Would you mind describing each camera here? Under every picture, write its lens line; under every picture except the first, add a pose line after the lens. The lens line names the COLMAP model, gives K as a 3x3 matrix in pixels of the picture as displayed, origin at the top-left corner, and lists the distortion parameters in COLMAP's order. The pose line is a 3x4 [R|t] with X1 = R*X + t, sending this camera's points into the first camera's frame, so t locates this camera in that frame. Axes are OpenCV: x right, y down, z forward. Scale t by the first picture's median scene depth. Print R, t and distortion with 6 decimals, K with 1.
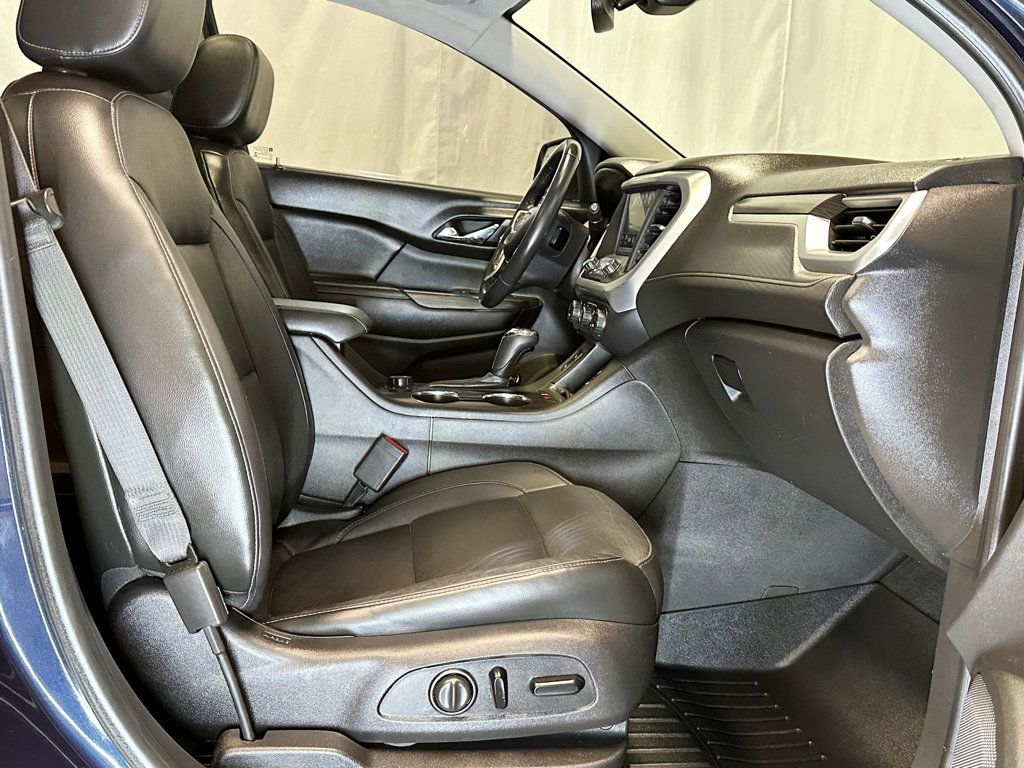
lens RADIAL K [[976.8, 0, 512.0], [0, 976.8, 384.0], [0, 0, 1]] dist [0.202881, -0.485627]
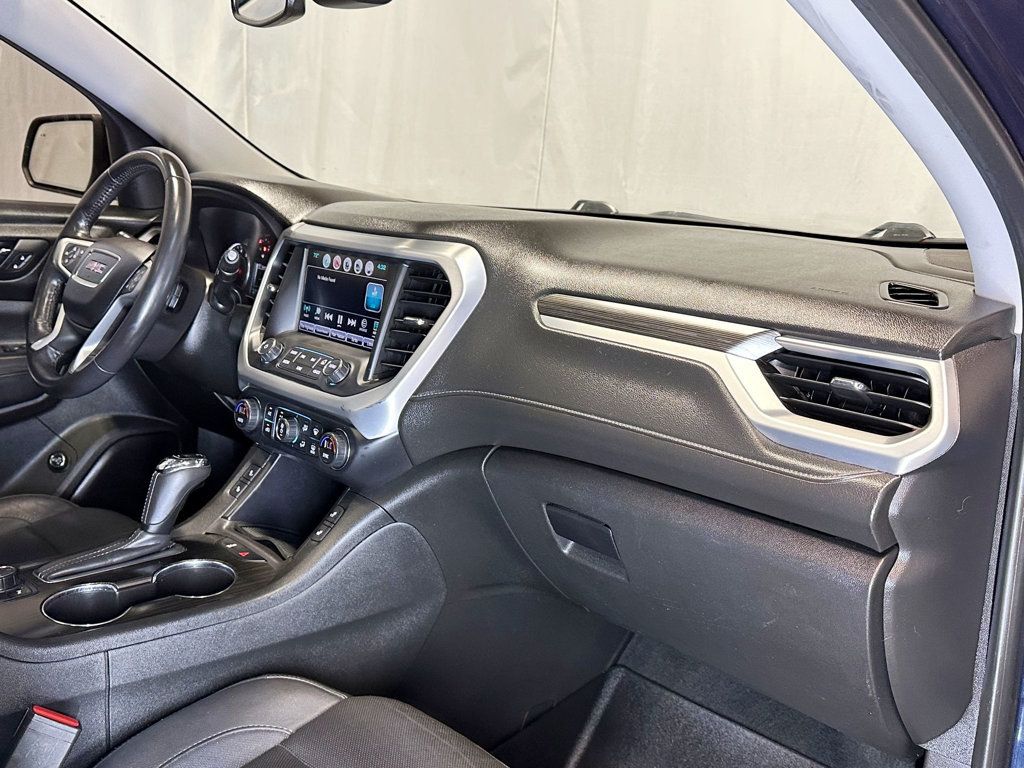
lens RADIAL K [[976.8, 0, 512.0], [0, 976.8, 384.0], [0, 0, 1]] dist [0.202881, -0.485627]
pose [[0.814695, -0.143809, 0.561774, -0.209028], [0.088959, 0.988289, 0.123983, -0.196270], [-0.573025, -0.051033, 0.817947, 0.352601]]
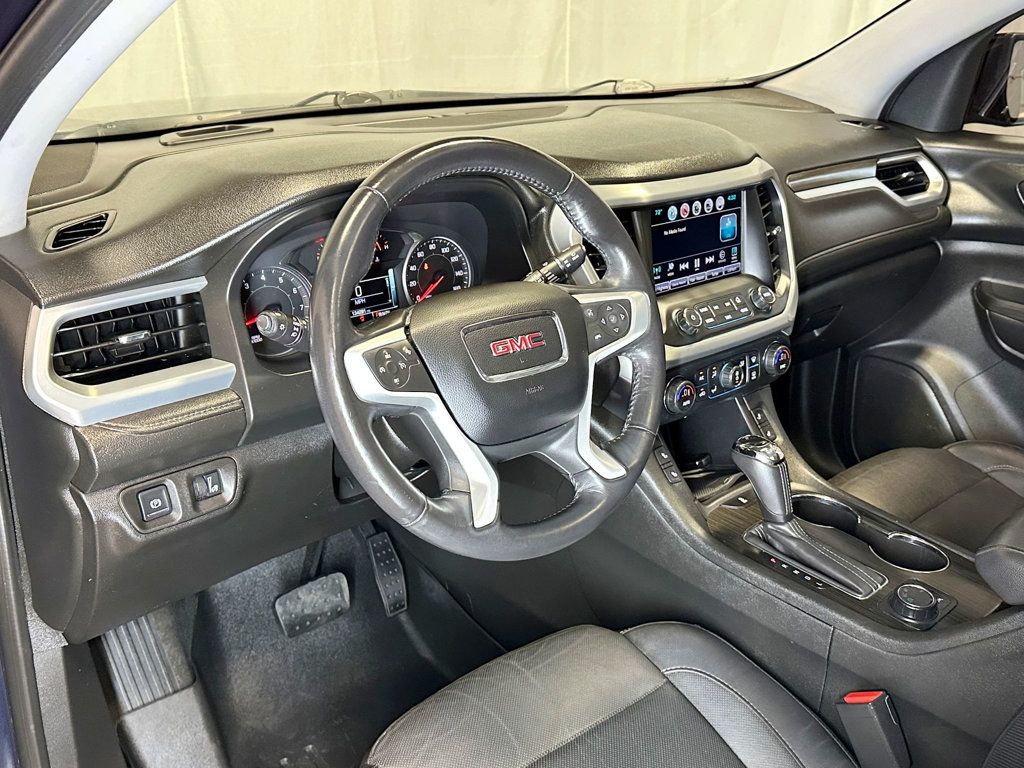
lens RADIAL K [[976.8, 0, 512.0], [0, 976.8, 384.0], [0, 0, 1]] dist [0.202881, -0.485627]
pose [[-0.543241, -0.401857, 0.737157, -0.429127], [0.059296, 0.857453, 0.511134, -0.507132], [-0.837480, 0.321379, -0.441975, 1.631549]]
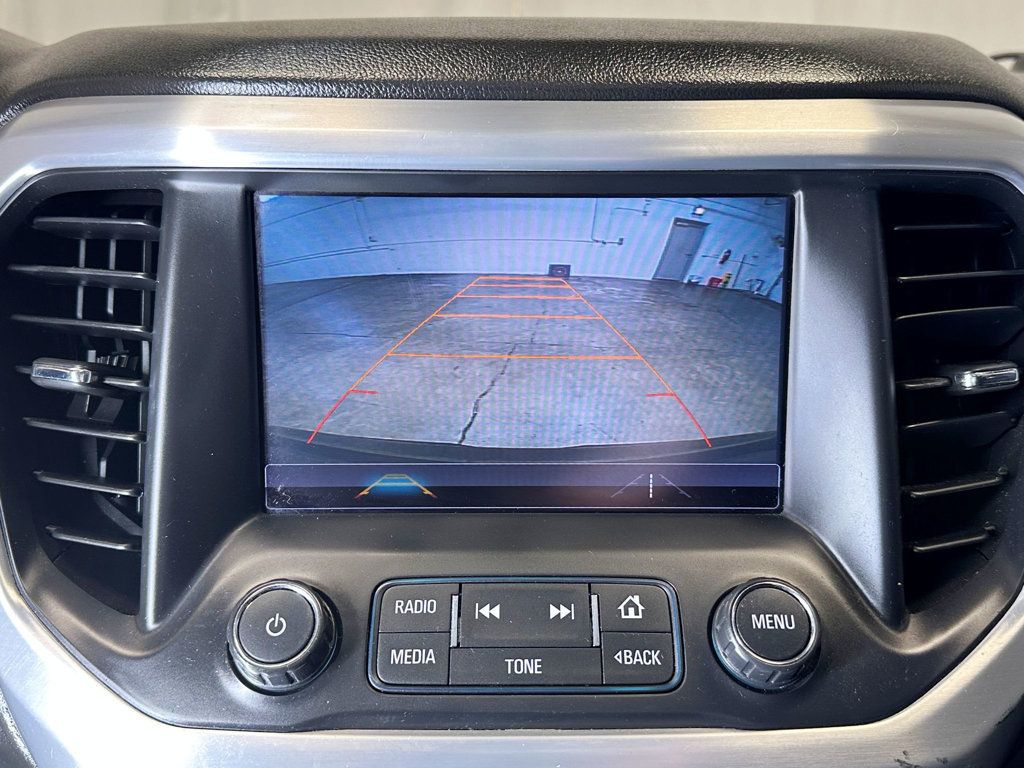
lens RADIAL K [[976.8, 0, 512.0], [0, 976.8, 384.0], [0, 0, 1]] dist [0.202881, -0.485627]
pose [[0.119803, -0.334204, 0.934856, -0.068352], [0.149562, 0.936967, 0.315792, -0.242124], [-0.981467, 0.101986, 0.162236, 1.065966]]
